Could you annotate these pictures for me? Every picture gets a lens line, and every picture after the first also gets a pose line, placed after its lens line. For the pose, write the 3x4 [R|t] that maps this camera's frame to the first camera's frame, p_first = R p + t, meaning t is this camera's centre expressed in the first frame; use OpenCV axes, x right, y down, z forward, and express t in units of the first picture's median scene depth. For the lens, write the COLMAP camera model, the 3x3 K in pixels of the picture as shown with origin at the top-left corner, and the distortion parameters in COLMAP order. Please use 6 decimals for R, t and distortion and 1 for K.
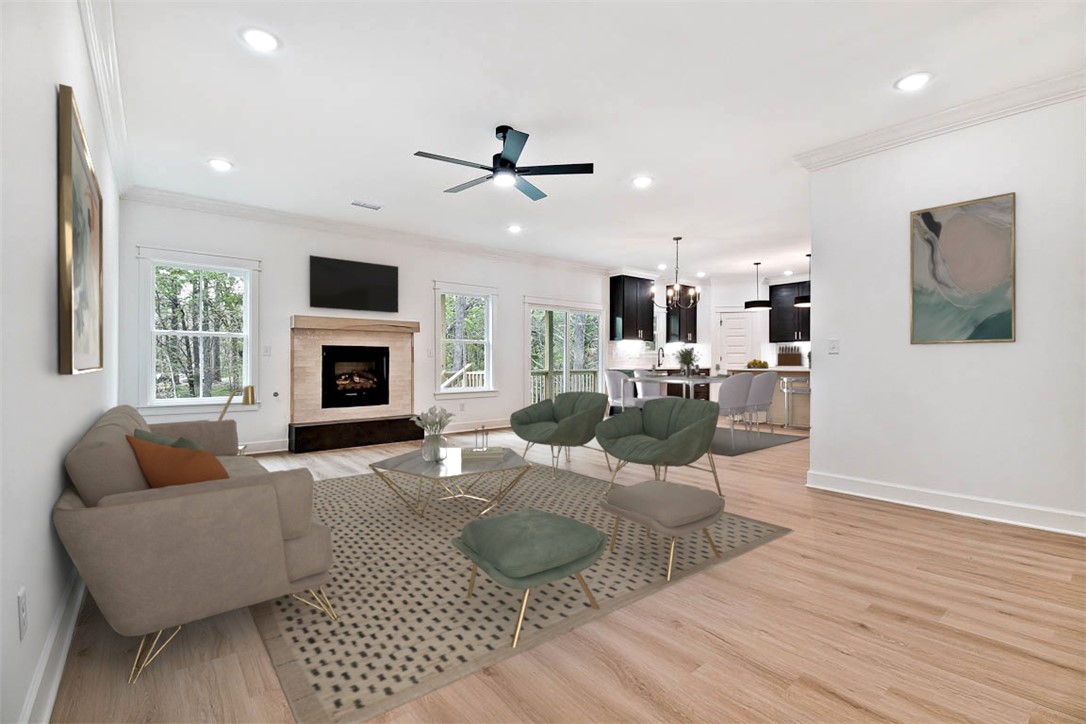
lens RADIAL K [[495.6, 0, 543.0], [0, 495.6, 368.4], [0, 0, 1]] dist [0.001363, 0.000028]
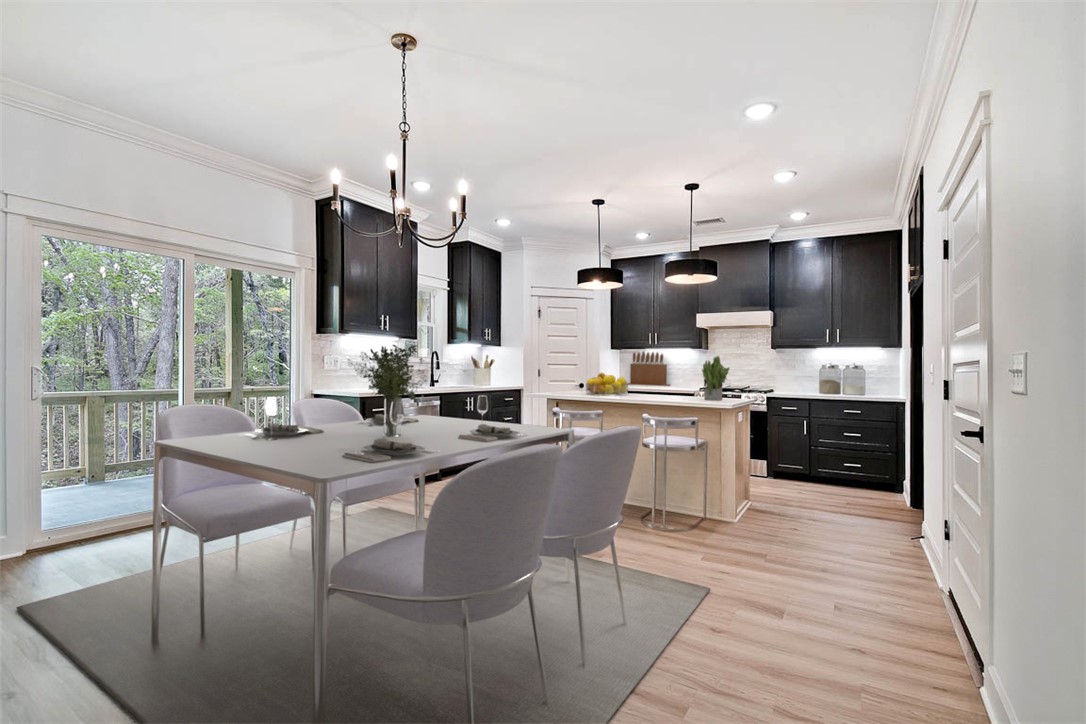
lens RADIAL K [[495.6, 0, 545.1], [0, 495.6, 367.7], [0, 0, 1]] dist [0.001363, 0.000028]
pose [[0.945412, 0.017498, 0.325407, 0.175792], [-0.013392, 0.999800, -0.014854, -0.017431], [-0.325602, 0.009686, 0.945457, 0.441143]]
